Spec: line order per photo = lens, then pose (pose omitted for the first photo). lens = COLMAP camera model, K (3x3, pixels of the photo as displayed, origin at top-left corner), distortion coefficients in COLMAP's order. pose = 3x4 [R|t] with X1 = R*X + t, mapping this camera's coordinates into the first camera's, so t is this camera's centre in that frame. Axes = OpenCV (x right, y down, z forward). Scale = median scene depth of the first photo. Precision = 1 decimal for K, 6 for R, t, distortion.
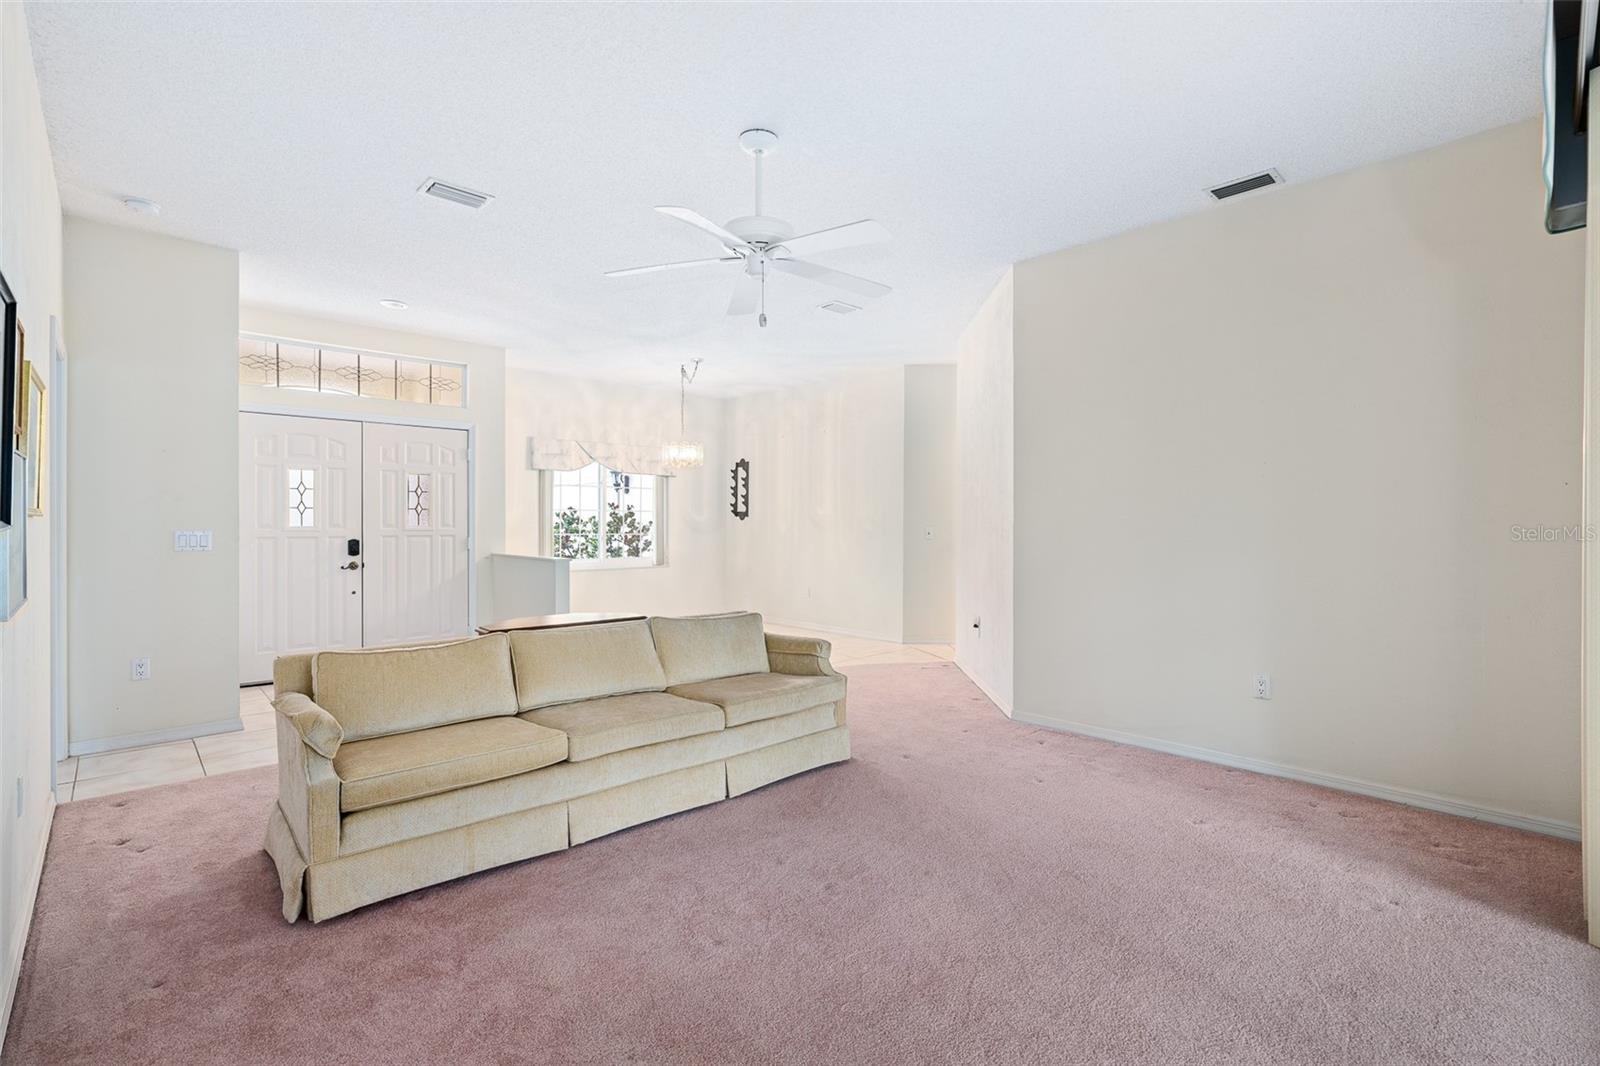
lens RADIAL K [[721.1, 0, 801.6], [0, 721.1, 529.4], [0, 0, 1]] dist [-0.007085, 0.003079]
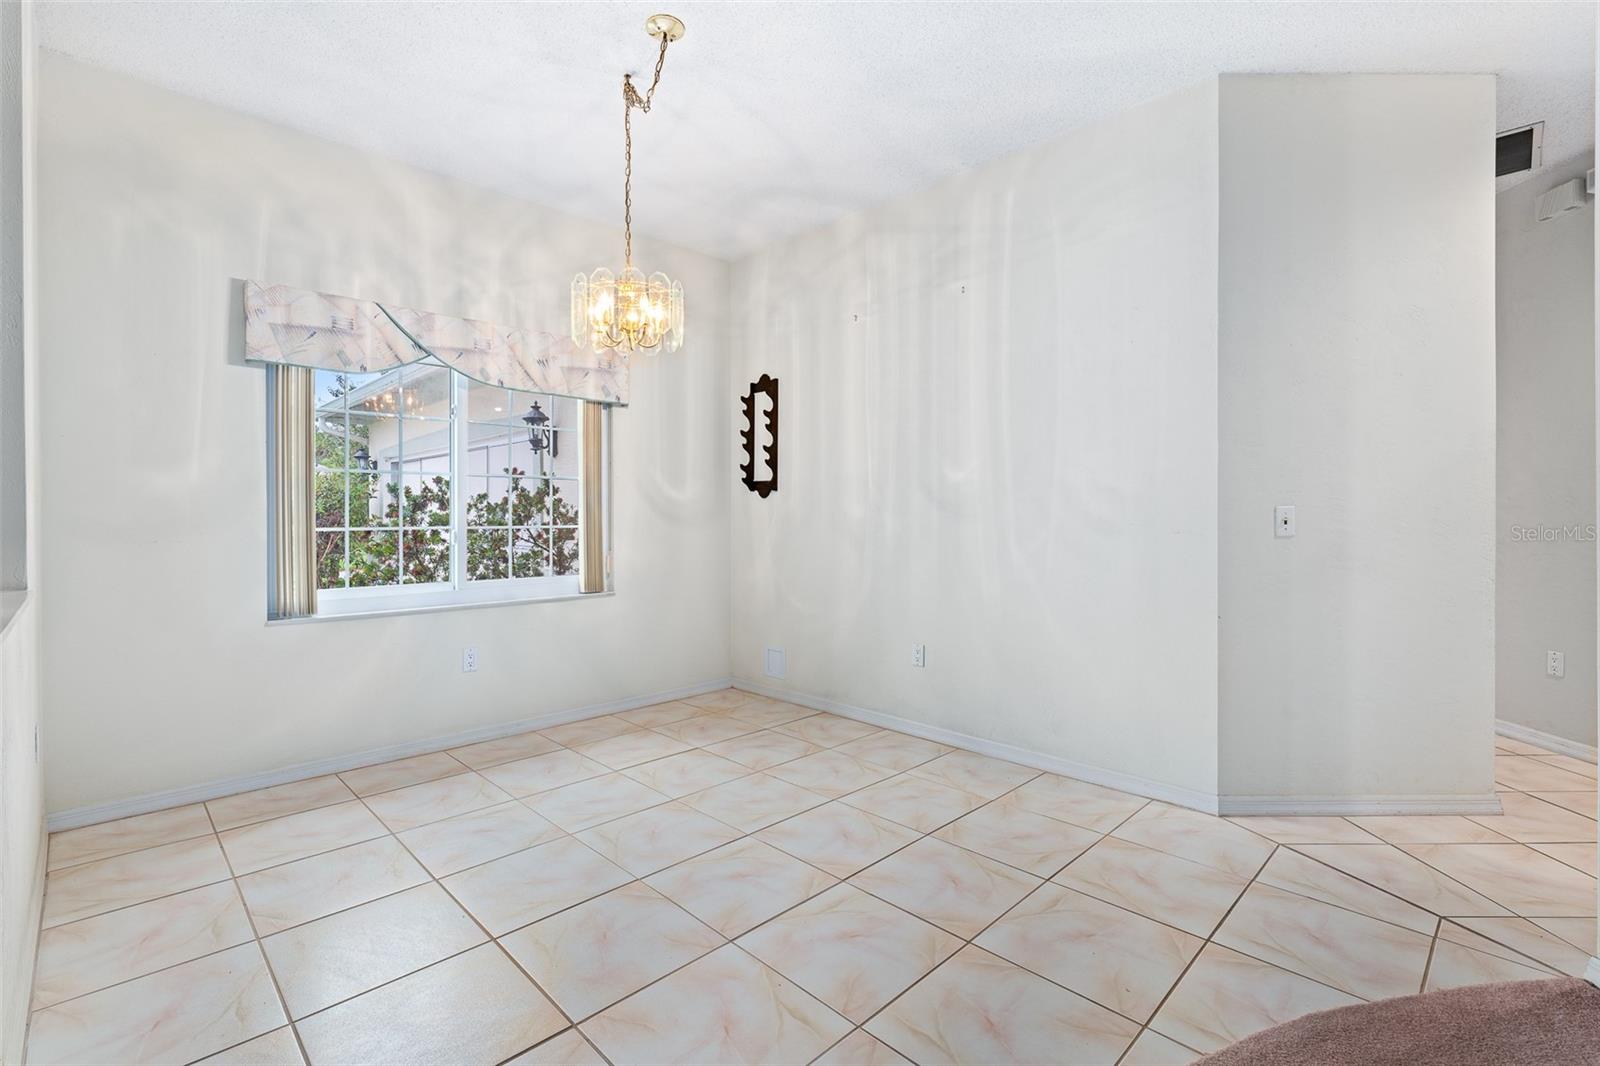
lens RADIAL K [[721.1, 0, 799.8], [0, 721.1, 526.4], [0, 0, 1]] dist [-0.007085, 0.003079]
pose [[0.999801, -0.004427, 0.019468, -0.068420], [0.004270, 0.999958, 0.008129, 0.003002], [-0.019503, -0.008044, 0.999777, 0.507138]]
